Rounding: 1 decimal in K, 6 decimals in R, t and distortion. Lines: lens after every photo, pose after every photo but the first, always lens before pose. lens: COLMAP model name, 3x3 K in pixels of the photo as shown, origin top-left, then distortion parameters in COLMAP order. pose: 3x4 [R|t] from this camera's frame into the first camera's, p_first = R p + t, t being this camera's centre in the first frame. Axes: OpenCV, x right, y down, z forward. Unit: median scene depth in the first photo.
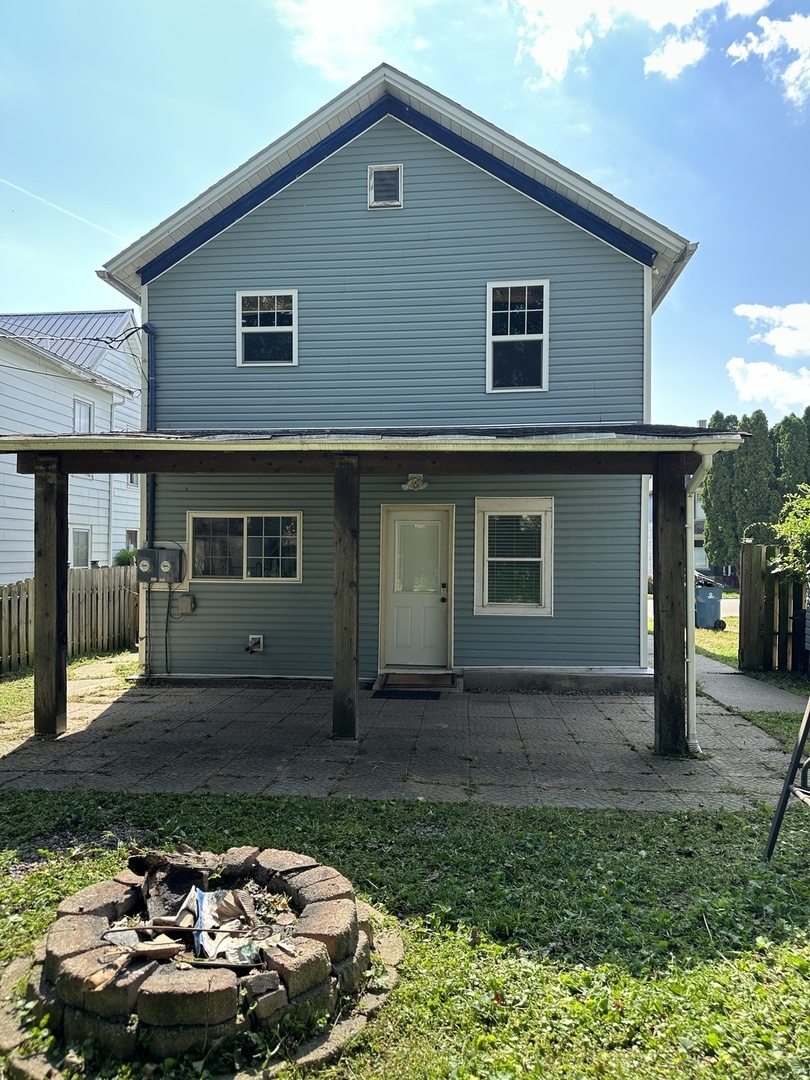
lens RADIAL K [[768.6, 0, 400.5], [0, 768.6, 545.2], [0, 0, 1]] dist [0.022438, -0.014537]
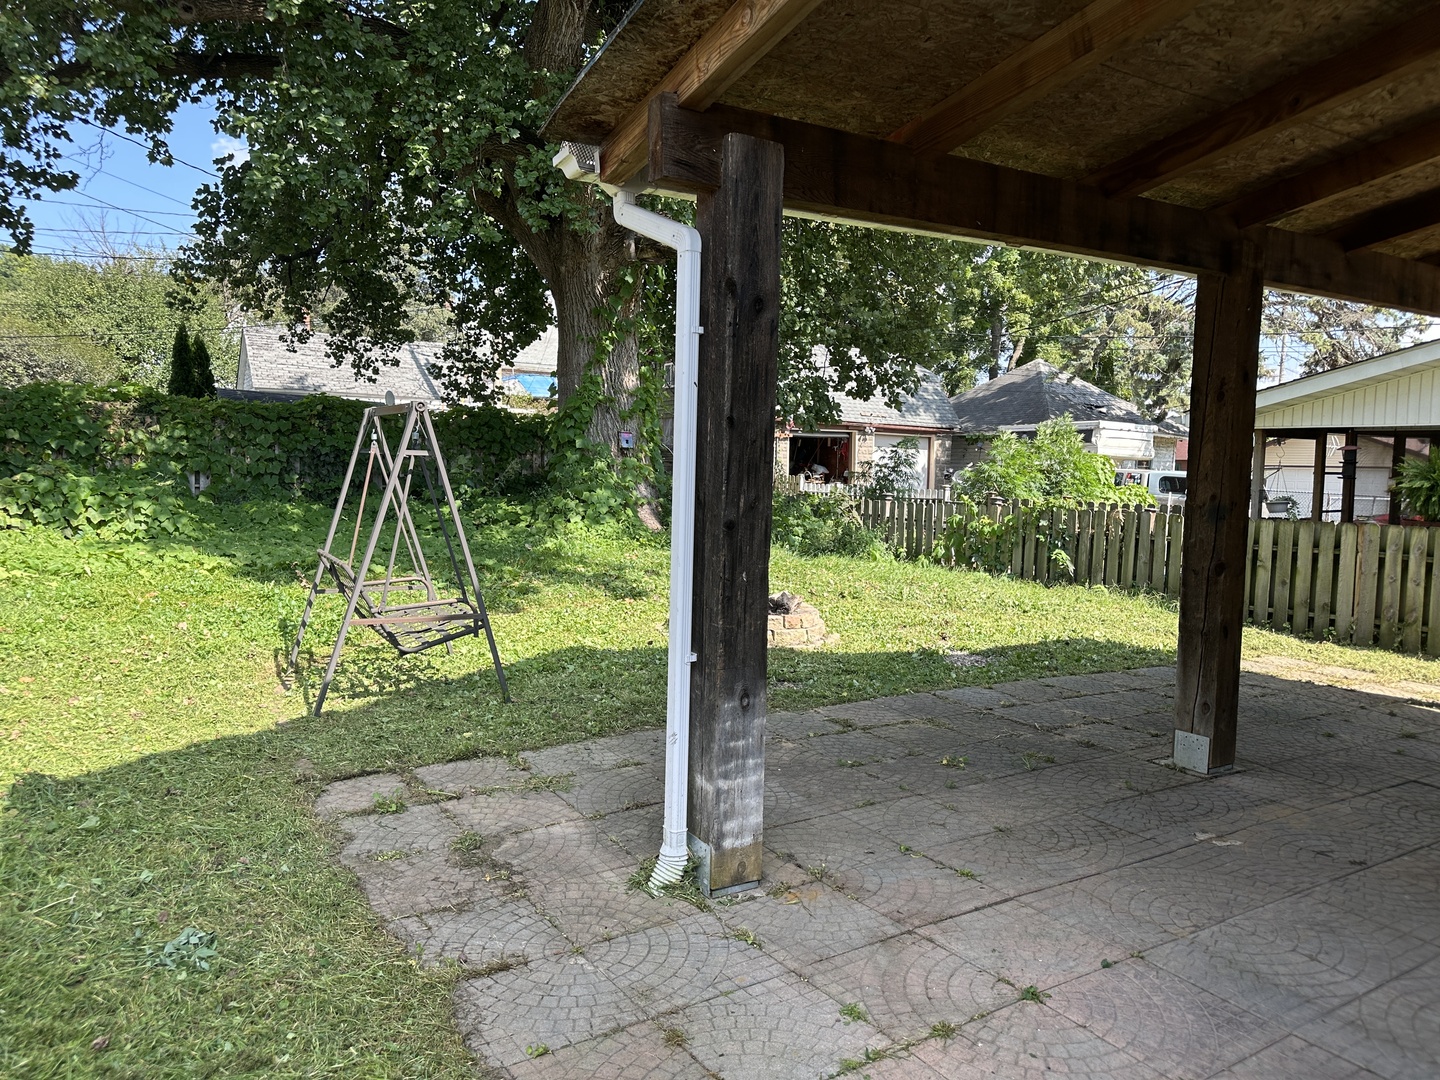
lens RADIAL K [[1024.8, 0, 715.9], [0, 1024.8, 539.1], [0, 0, 1]] dist [0.022438, -0.014537]
pose [[-0.786739, 0.028831, -0.616612, 0.456813], [-0.020691, 0.997116, 0.073022, 0.030382], [0.616939, 0.070208, -0.783873, 0.943103]]
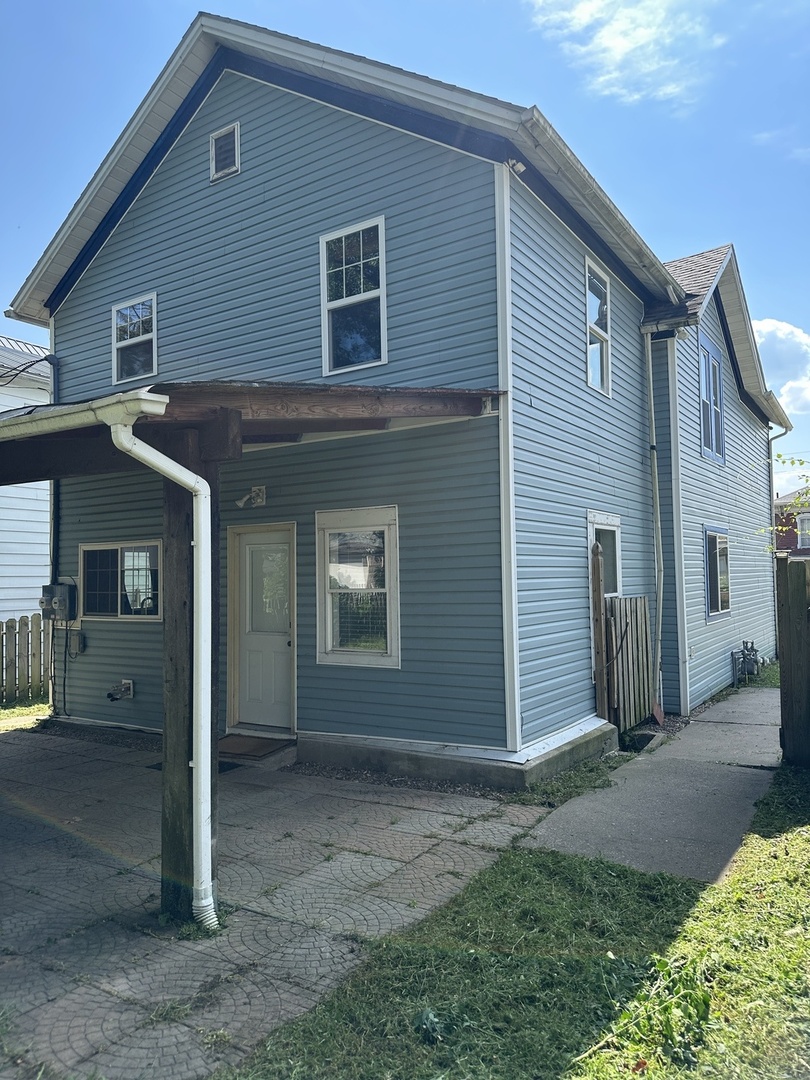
lens RADIAL K [[768.6, 0, 402.7], [0, 768.6, 536.0], [0, 0, 1]] dist [0.022438, -0.014537]
pose [[0.893819, -0.046569, -0.446002, 0.522311], [0.026682, 0.998354, -0.050769, 0.004380], [0.447633, 0.033478, 0.893591, 0.346922]]
